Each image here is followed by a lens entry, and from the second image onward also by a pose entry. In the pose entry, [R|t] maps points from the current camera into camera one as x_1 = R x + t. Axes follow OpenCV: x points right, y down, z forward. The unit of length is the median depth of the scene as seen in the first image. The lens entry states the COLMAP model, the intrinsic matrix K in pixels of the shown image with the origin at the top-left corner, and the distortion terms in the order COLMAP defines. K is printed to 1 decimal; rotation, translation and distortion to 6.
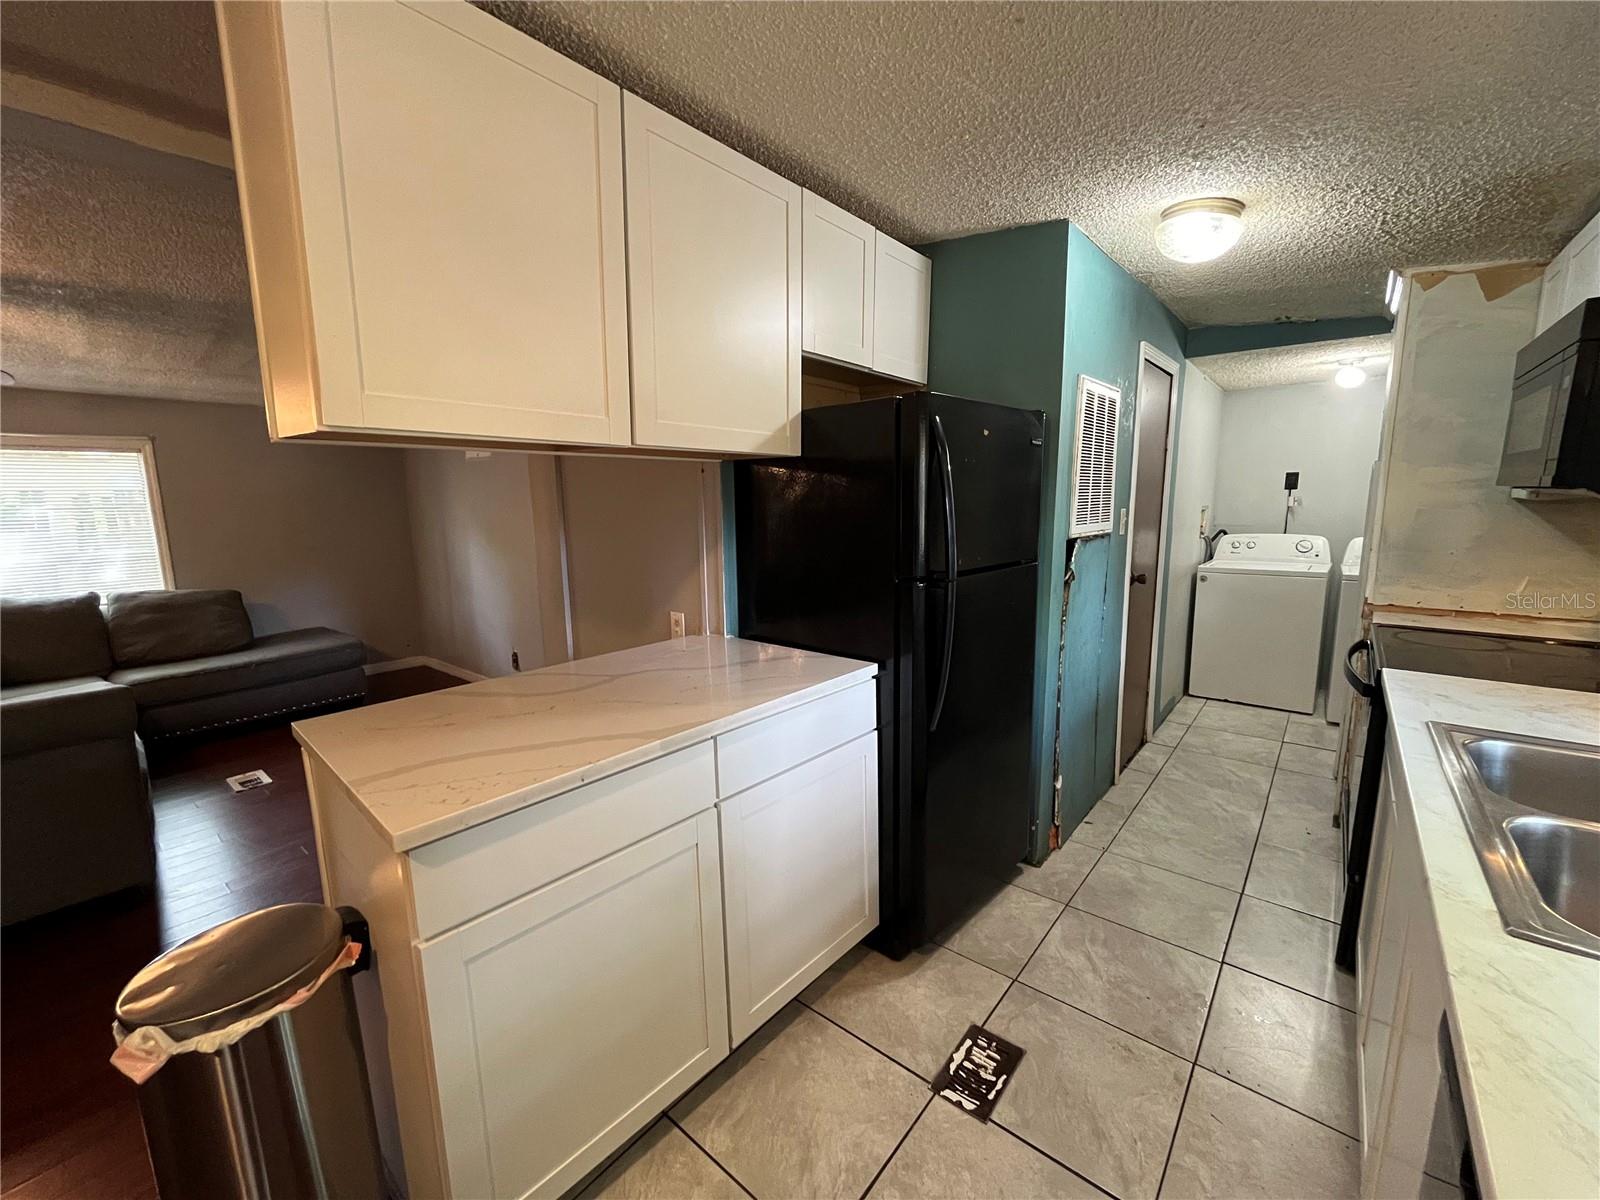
lens RADIAL K [[647.1, 0, 802.5], [0, 647.1, 599.9], [0, 0, 1]] dist [0.000197, -0.000937]
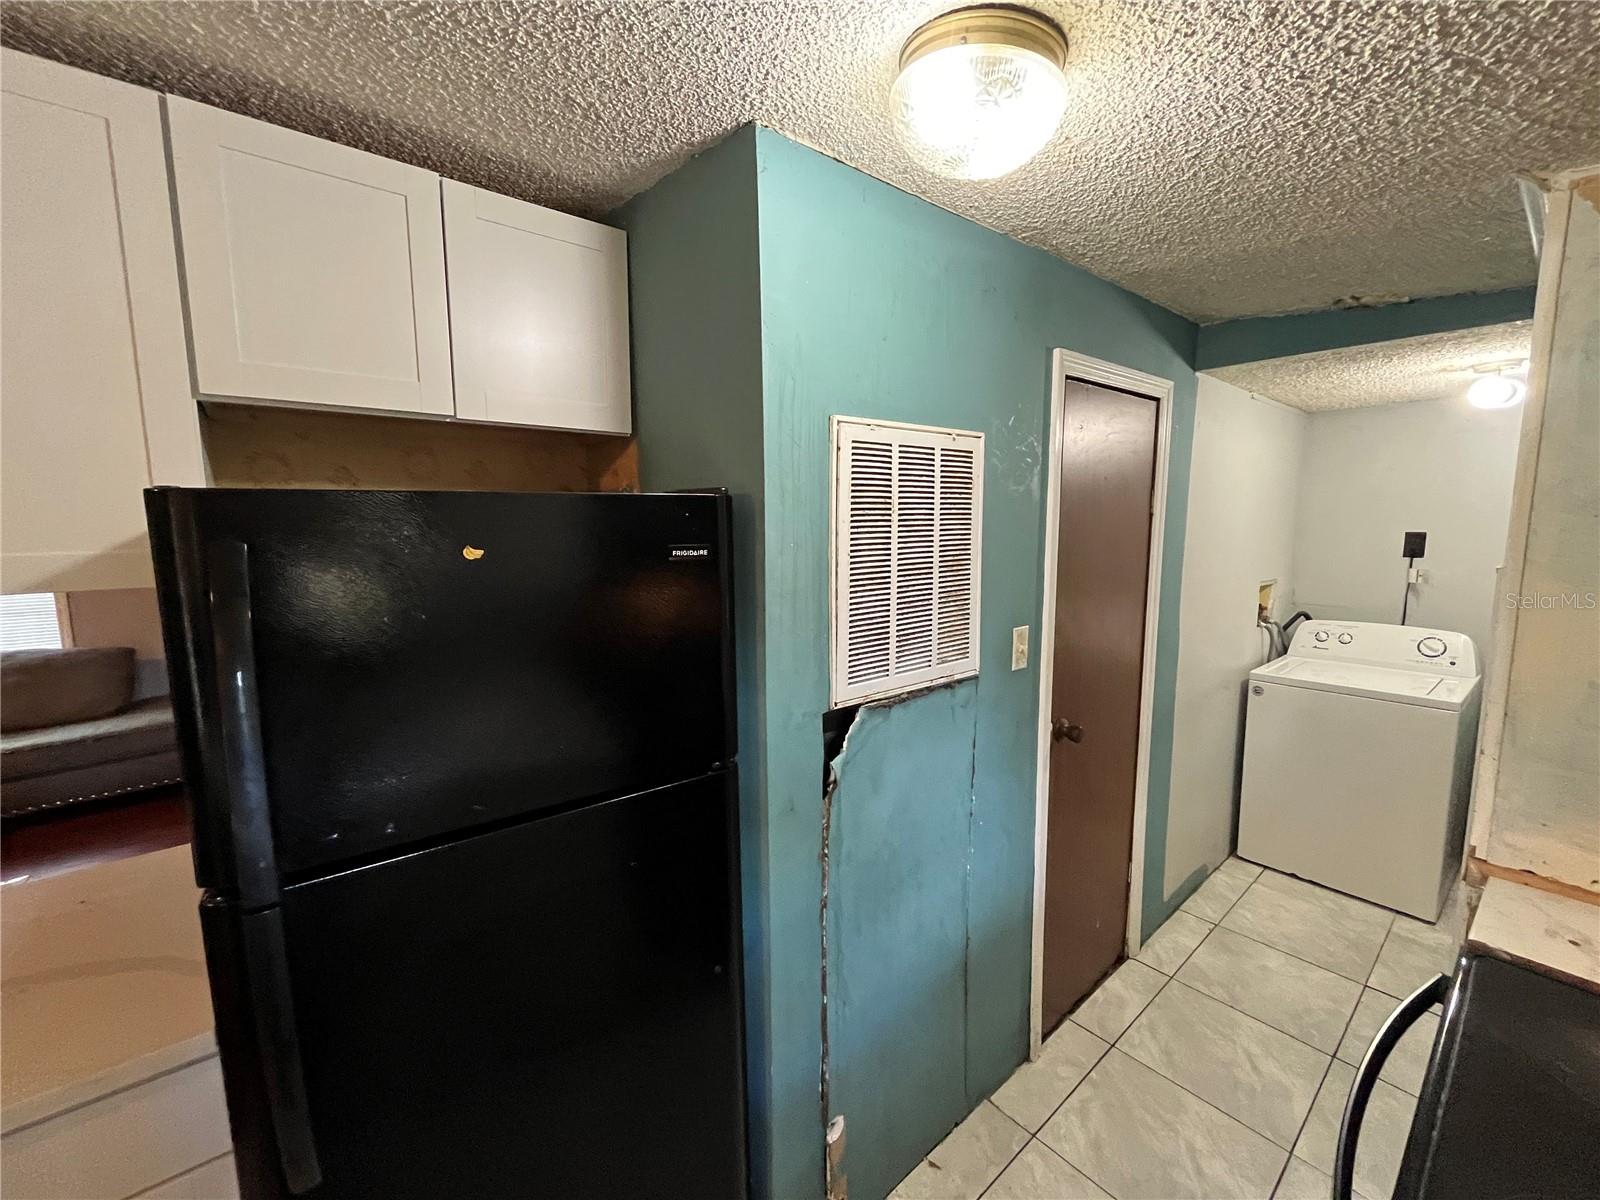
lens RADIAL K [[647.1, 0, 801.2], [0, 647.1, 600.2], [0, 0, 1]] dist [0.000197, -0.000937]
pose [[0.984441, 0.025717, -0.173821, 0.400832], [-0.030549, 0.999216, -0.025178, -0.144832], [0.173037, 0.030096, 0.984455, 0.376813]]
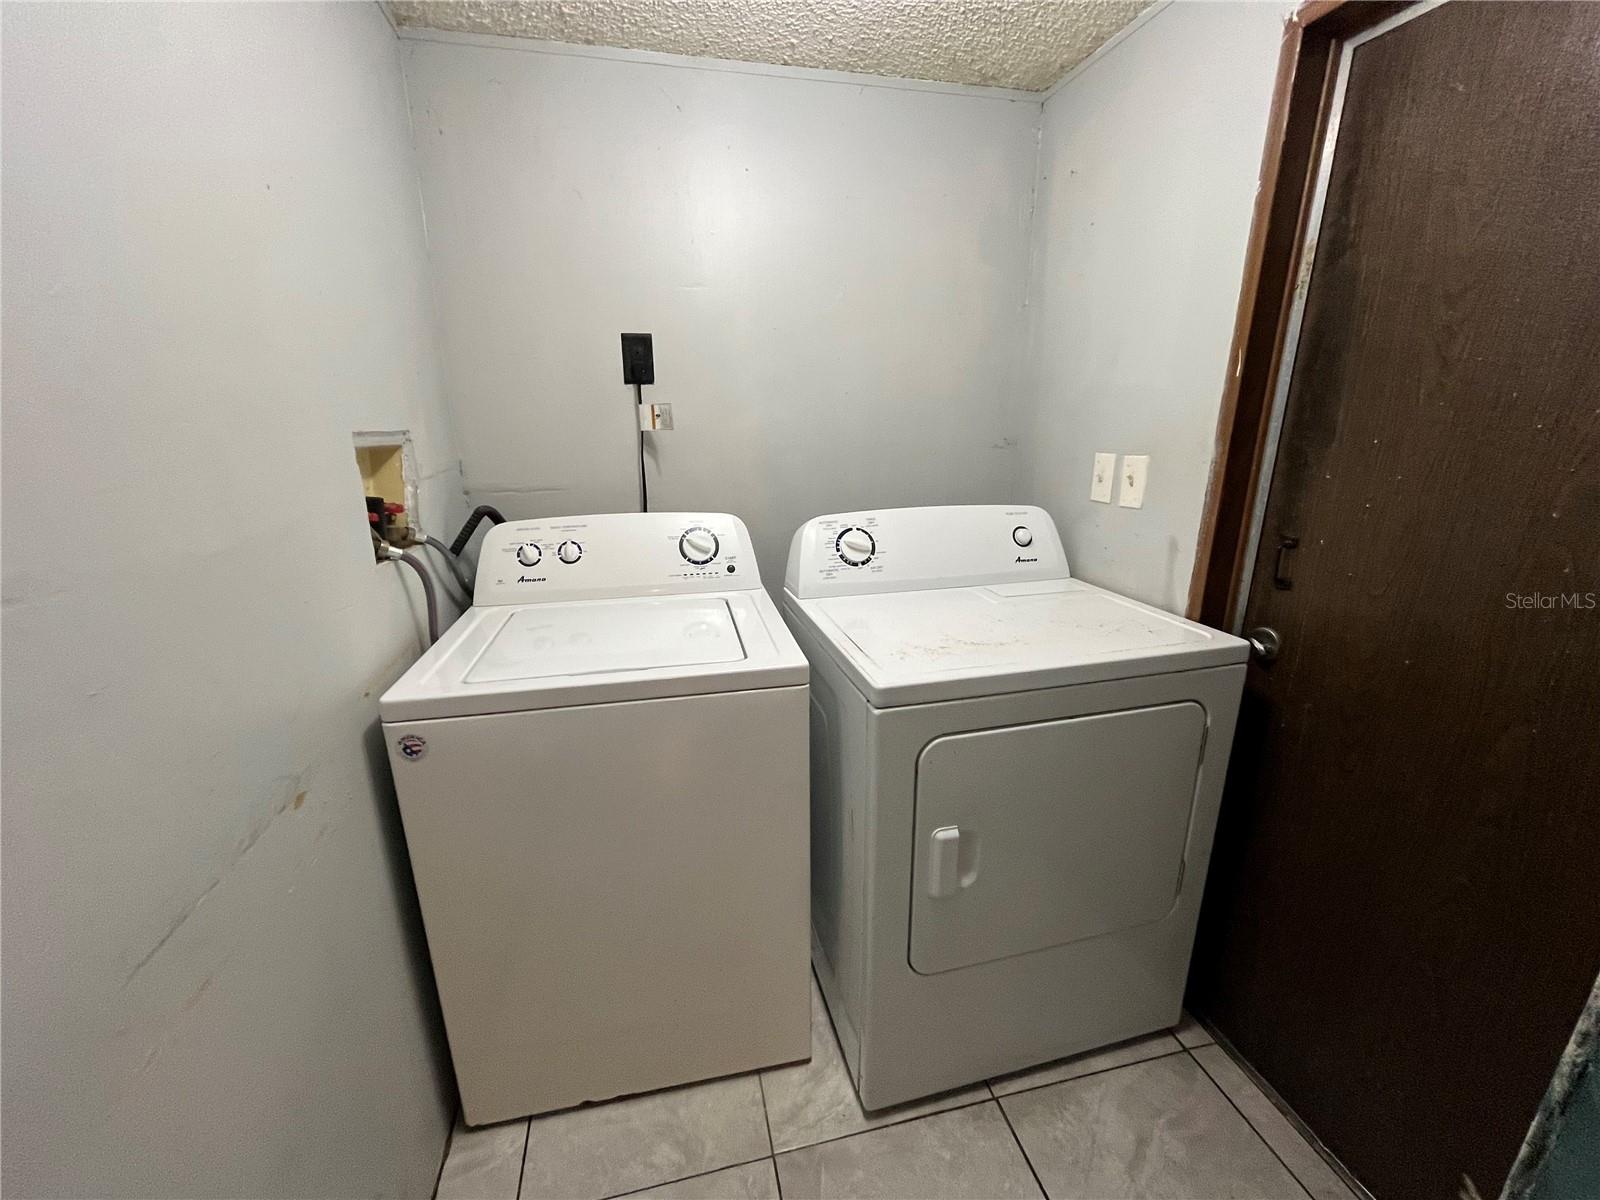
lens RADIAL K [[647.1, 0, 792.3], [0, 647.1, 604.7], [0, 0, 1]] dist [0.000197, -0.000937]
pose [[0.617176, -0.206915, 0.759131, 0.812297], [0.121894, 0.978298, 0.167553, -0.160426], [-0.777326, -0.010877, 0.629004, 1.127584]]
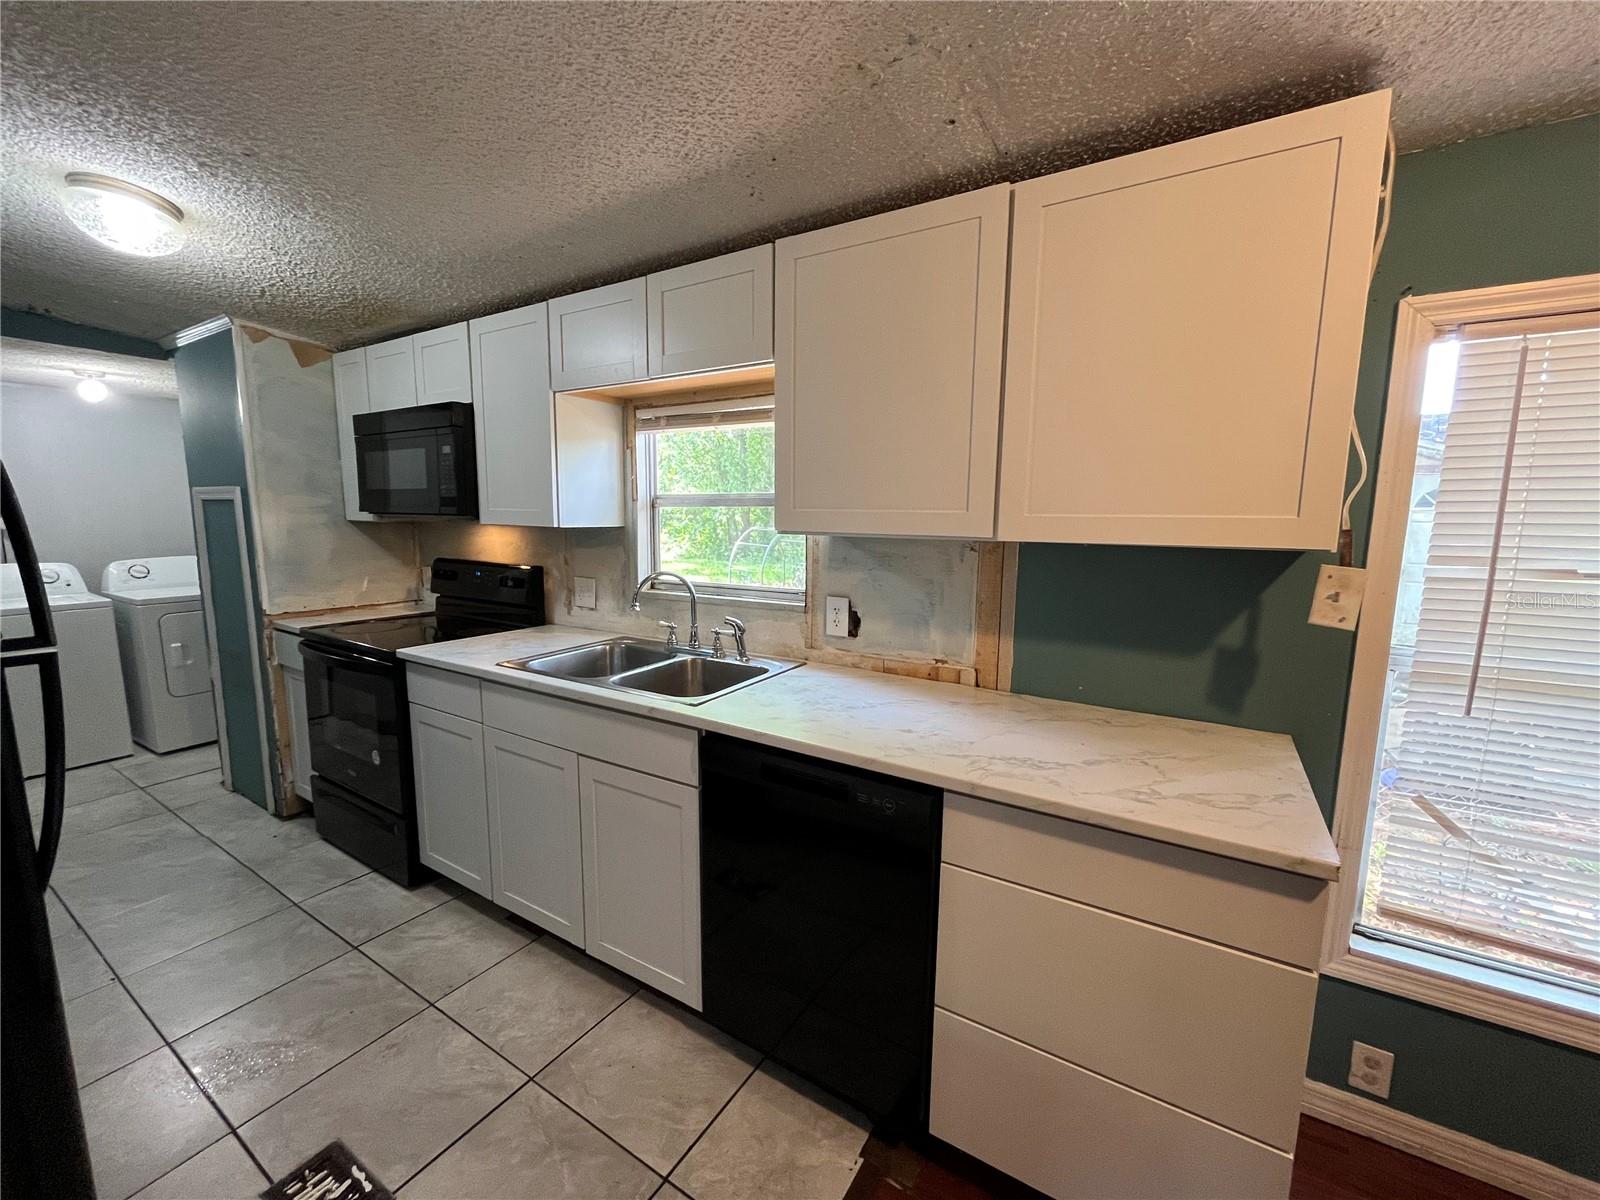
lens RADIAL K [[647.1, 0, 799.0], [0, 647.1, 600.4], [0, 0, 1]] dist [0.000197, -0.000937]
pose [[-0.132878, -0.120923, 0.983728, -0.300682], [0.150801, 0.978507, 0.140651, -0.033414], [-0.979593, 0.167036, -0.111787, 0.200932]]
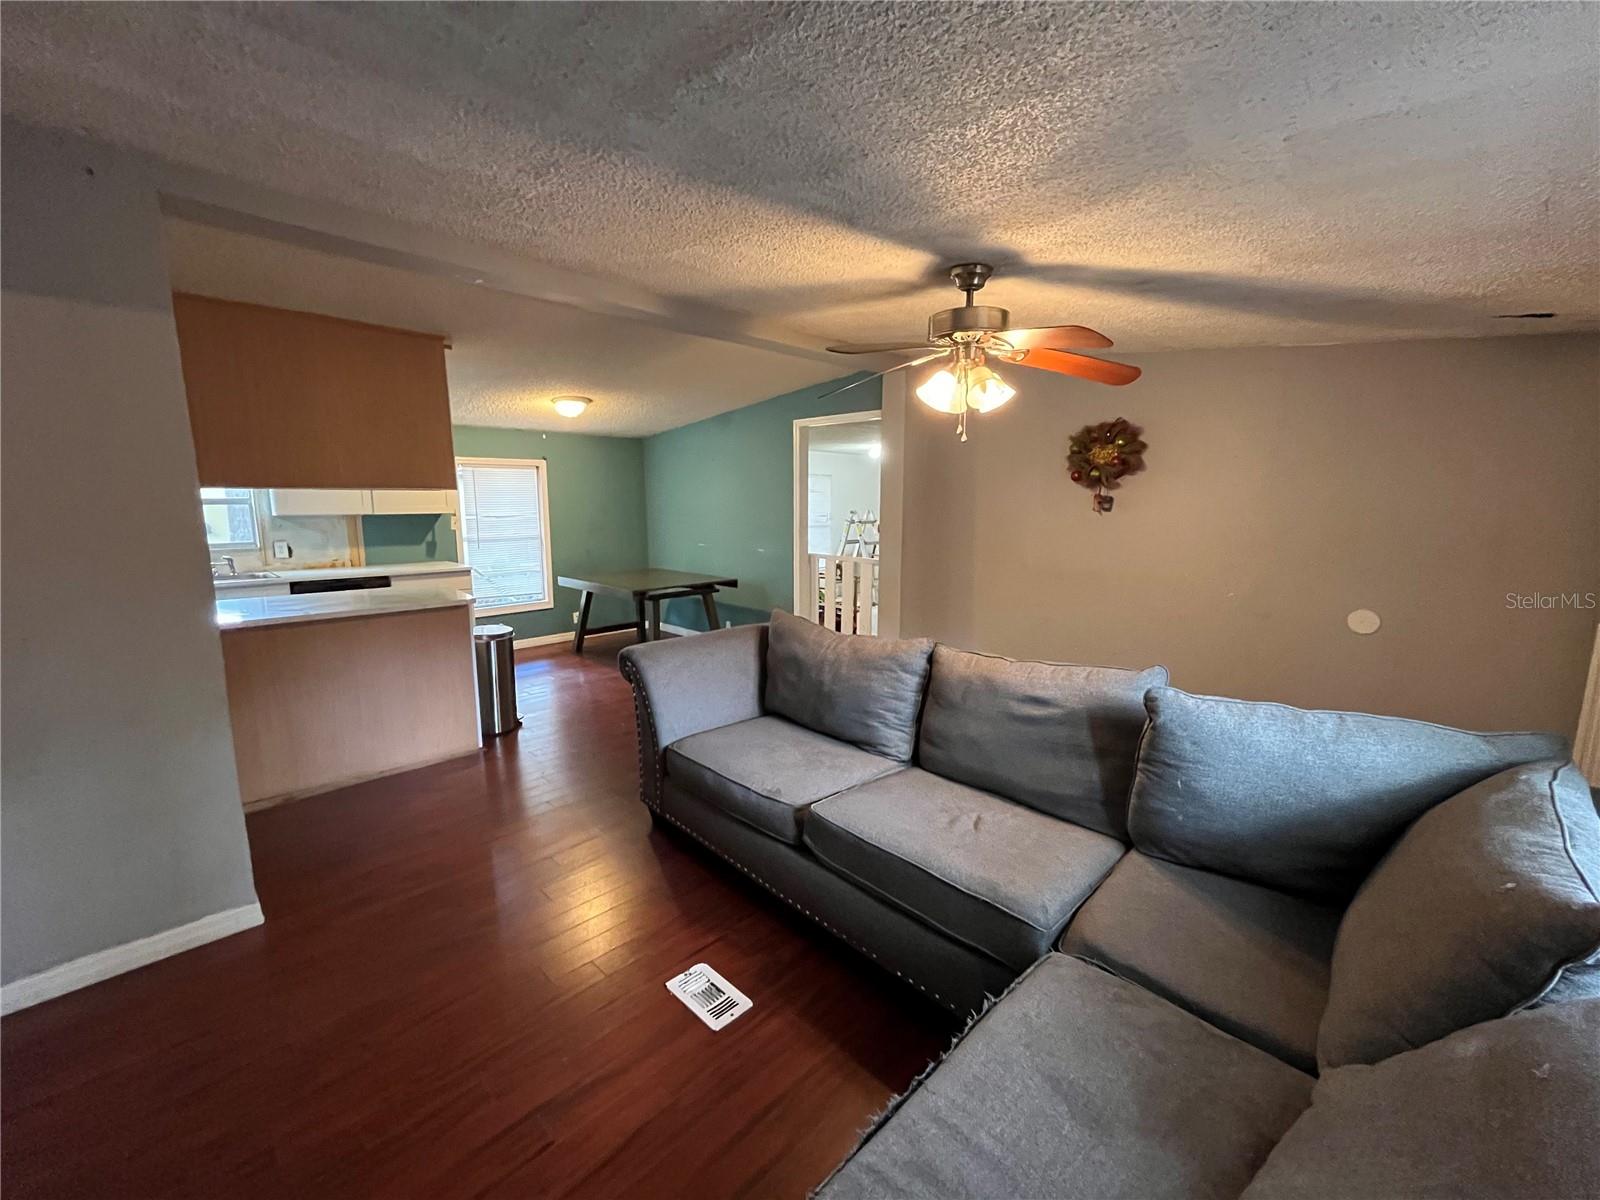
lens RADIAL K [[647.1, 0, 788.1], [0, 647.1, 604.8], [0, 0, 1]] dist [0.000197, -0.000937]
pose [[-0.993018, -0.003284, 0.117921, -1.166085], [0.034479, 0.947883, 0.316748, -0.274018], [-0.112815, 0.318602, -0.941151, 1.619455]]
